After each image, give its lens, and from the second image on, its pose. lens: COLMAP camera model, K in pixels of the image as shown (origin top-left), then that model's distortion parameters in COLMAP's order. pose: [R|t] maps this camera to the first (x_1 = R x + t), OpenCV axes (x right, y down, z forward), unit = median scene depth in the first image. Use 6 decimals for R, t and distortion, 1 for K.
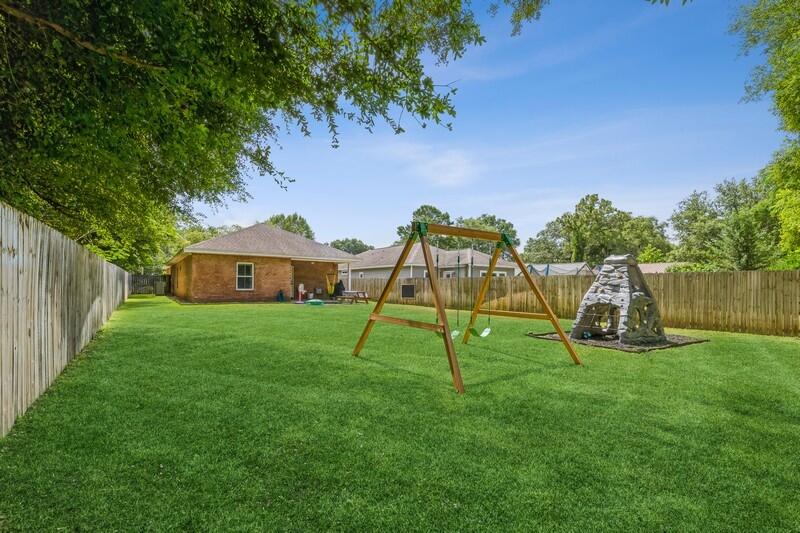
lens RADIAL K [[358.0, 0, 395.8], [0, 358.0, 285.2], [0, 0, 1]] dist [0.005507, -0.000890]
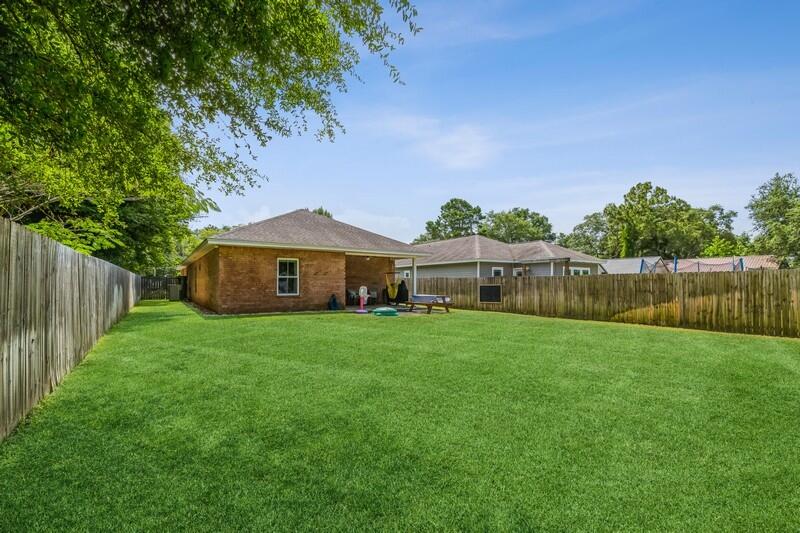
lens RADIAL K [[358.0, 0, 400.3], [0, 358.0, 281.8], [0, 0, 1]] dist [0.005507, -0.000890]
pose [[0.999769, -0.010912, -0.018526, -0.136442], [0.010788, 0.999919, -0.006823, -0.005192], [0.018599, 0.006621, 0.999805, 0.205337]]
